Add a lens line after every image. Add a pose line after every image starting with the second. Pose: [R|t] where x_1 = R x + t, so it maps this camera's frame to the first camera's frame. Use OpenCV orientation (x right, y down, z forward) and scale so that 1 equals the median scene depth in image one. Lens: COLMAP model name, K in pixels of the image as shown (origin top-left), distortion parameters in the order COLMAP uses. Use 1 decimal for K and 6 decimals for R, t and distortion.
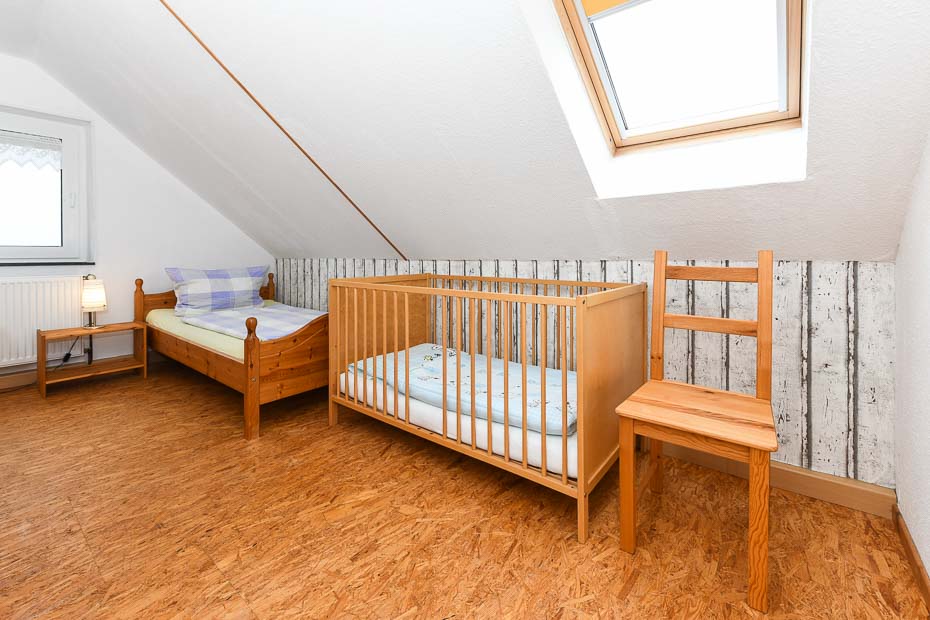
lens RADIAL K [[388.1, 0, 499.5], [0, 388.1, 253.2], [0, 0, 1]] dist [0.000539, -0.000759]
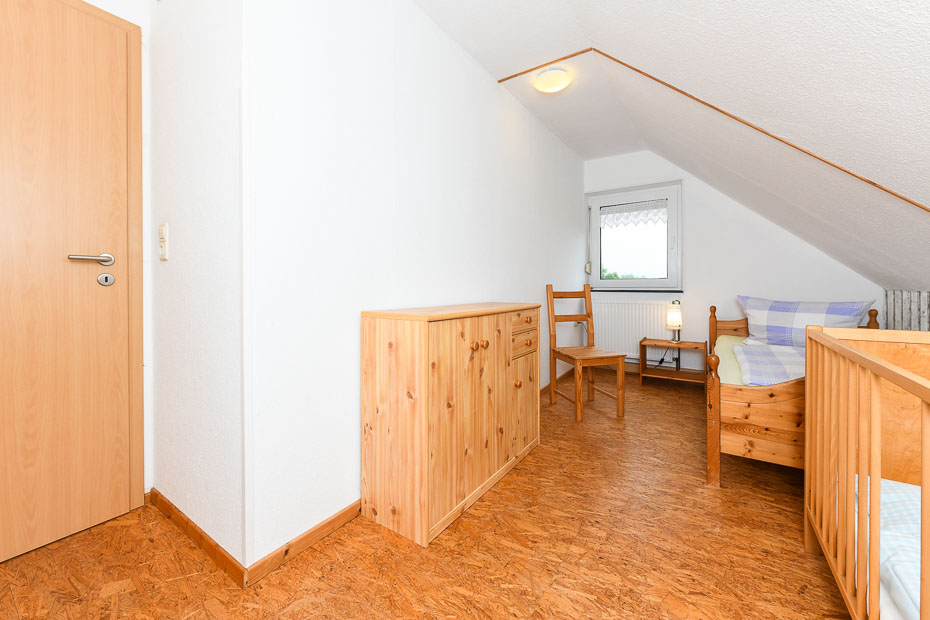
lens RADIAL K [[382.5, 0, 464.0], [0, 382.5, 287.4], [0, 0, 1]] dist [-0.000379, -0.000176]
pose [[0.010752, 0.011404, -0.999877, 0.263280], [0.006241, 0.999915, 0.011472, -0.008788], [0.999923, -0.006364, 0.010680, 0.387104]]
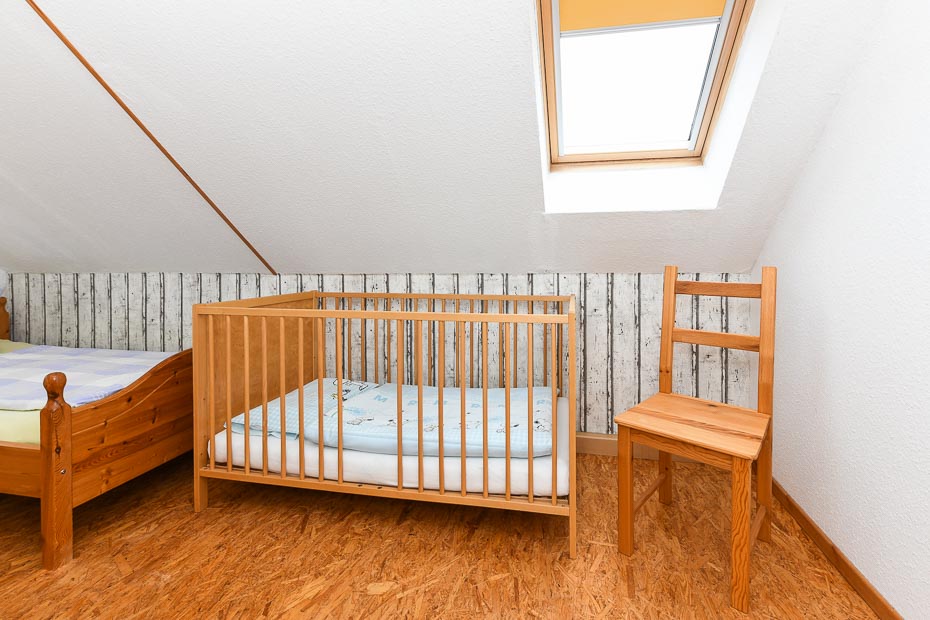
lens RADIAL K [[406.4, 0, 510.4], [0, 406.4, 262.8], [0, 0, 1]] dist [-0.003327, -0.001092]
pose [[0.895285, -0.000767, 0.445493, -0.267063], [-0.001439, 0.999988, 0.004615, -0.015083], [-0.445491, -0.004773, 0.895274, 0.091588]]
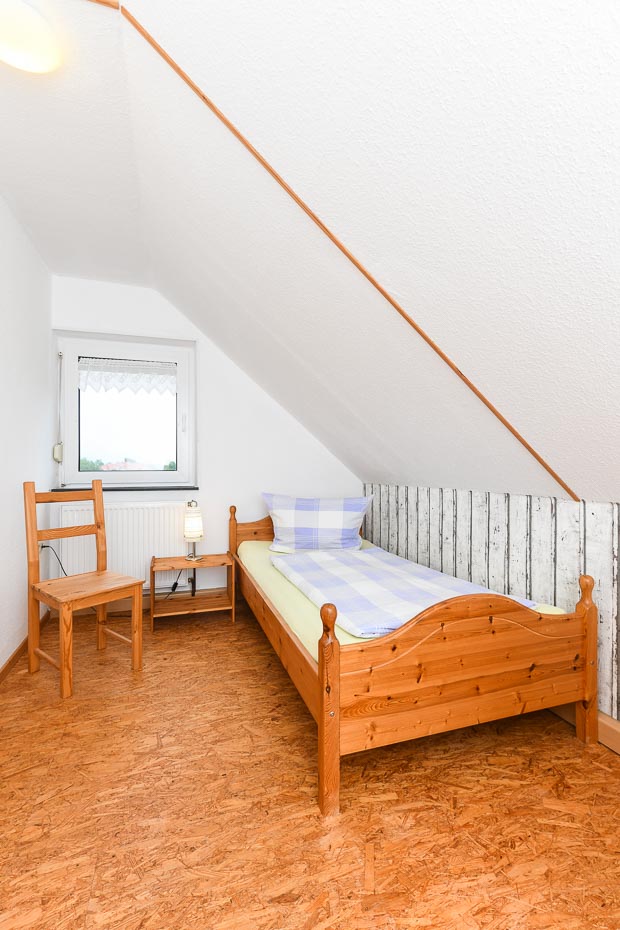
lens RADIAL K [[426.7, 0, 310.0], [0, 426.7, 465.0], [0, 0, 1]] dist [0.000748, -0.000732]
pose [[0.798307, 0.002194, -0.602247, -0.266807], [-0.002875, 0.999996, -0.000167, -0.044812], [0.602244, 0.001865, 0.798310, 0.456453]]
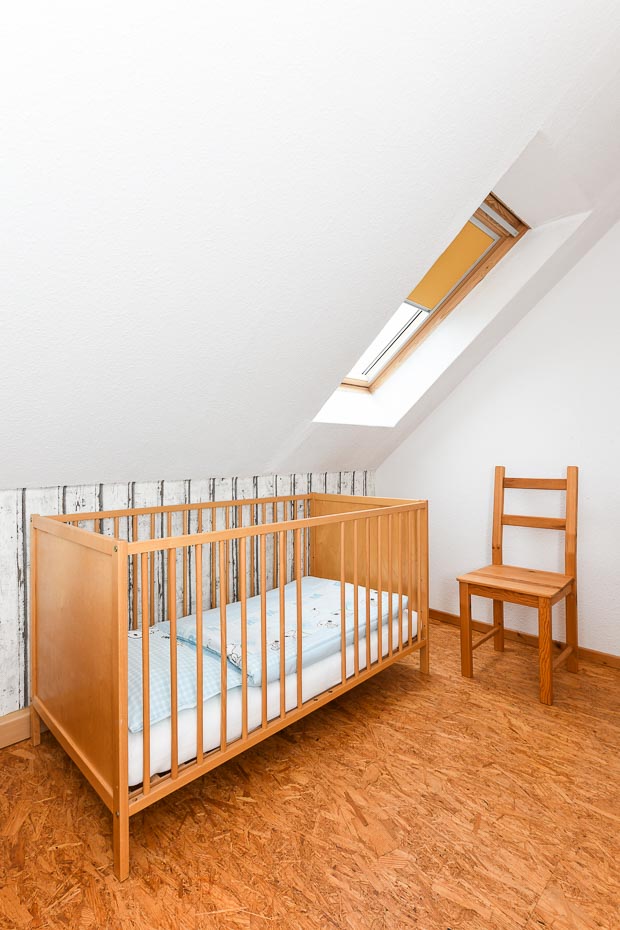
lens RADIAL K [[427.9, 0, 329.7], [0, 427.9, 461.7], [0, 0, 1]] dist [-0.000530, -0.000590]
pose [[0.170444, -0.003940, 0.985360, -0.859913], [0.008480, 0.999961, 0.002531, -0.022259], [-0.985331, 0.007924, 0.170470, 0.675157]]
